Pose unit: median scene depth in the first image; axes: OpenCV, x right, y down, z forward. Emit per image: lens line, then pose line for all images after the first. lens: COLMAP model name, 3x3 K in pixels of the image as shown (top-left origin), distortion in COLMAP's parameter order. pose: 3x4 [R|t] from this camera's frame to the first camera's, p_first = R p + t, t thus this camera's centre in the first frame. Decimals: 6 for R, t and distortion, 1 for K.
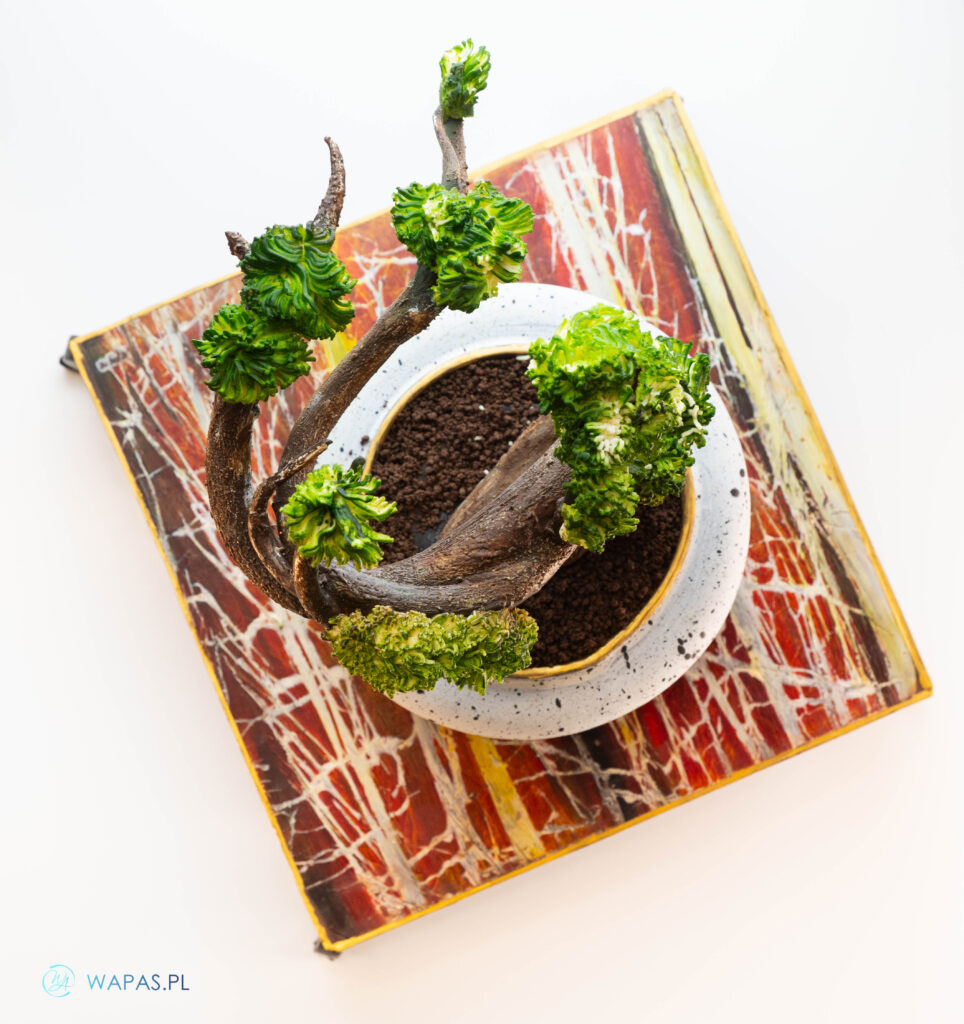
lens RADIAL K [[2193.6, 0, 527.4], [0, 2193.6, 512.4], [0, 0, 1]] dist [0.034003, -0.037311]
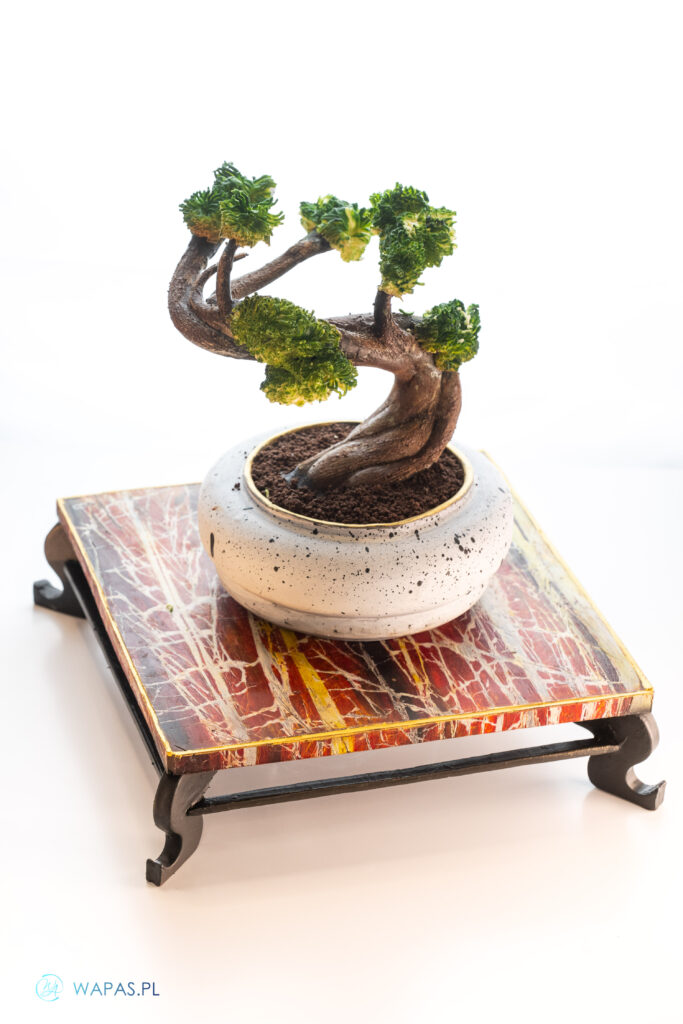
lens RADIAL K [[2913.6, 0, 341.5], [0, 2913.6, 512.0], [0, 0, 1]] dist [0.068981, 0.169827]
pose [[0.994327, 0.054355, -0.091434, 0.155738], [-0.106299, 0.539192, -0.835448, 1.523725], [0.003890, 0.840427, 0.541911, -0.035830]]
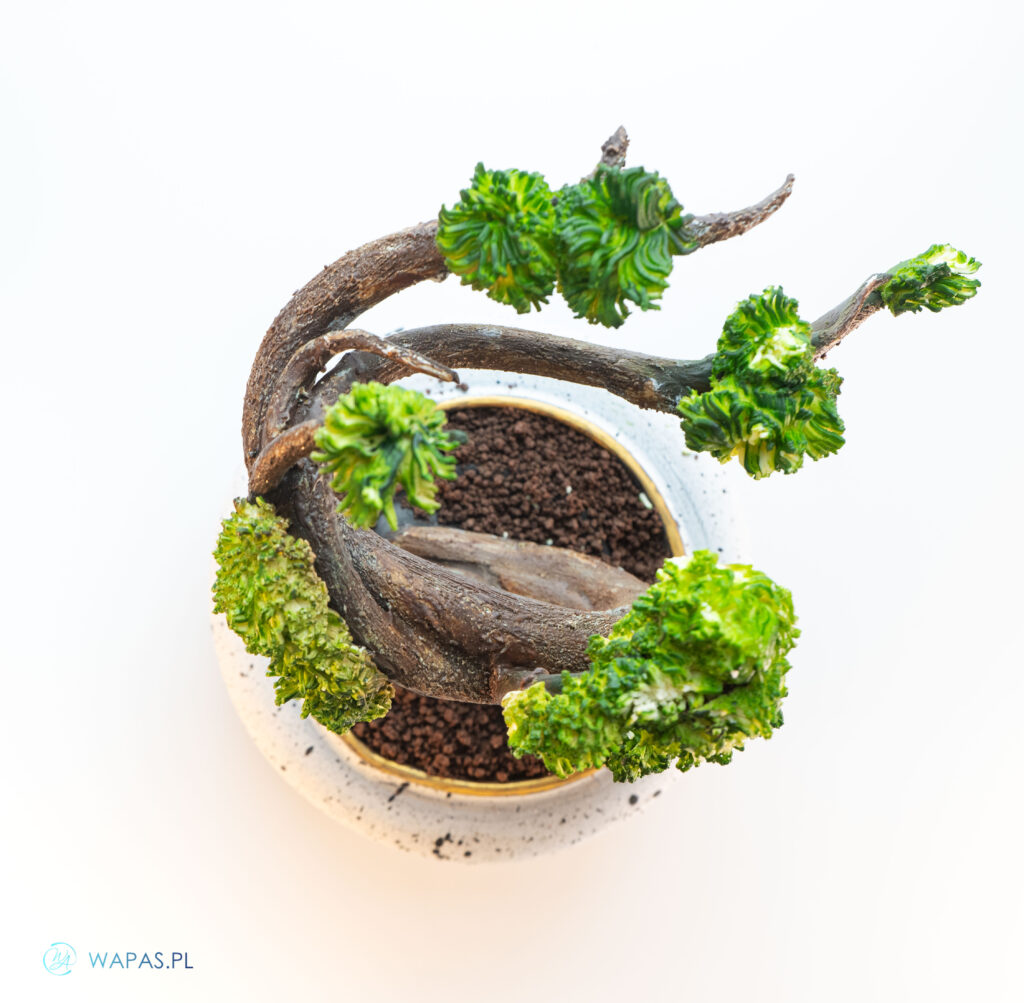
lens RADIAL K [[1908.8, 0, 422.0], [0, 1908.8, 500.4], [0, 0, 1]] dist [-0.004592, 0.177617]
pose [[0.510777, 0.858271, 0.049775, -0.075530], [-0.859588, 0.510833, 0.012558, -0.006681], [-0.014648, -0.049200, 0.998681, 0.261629]]
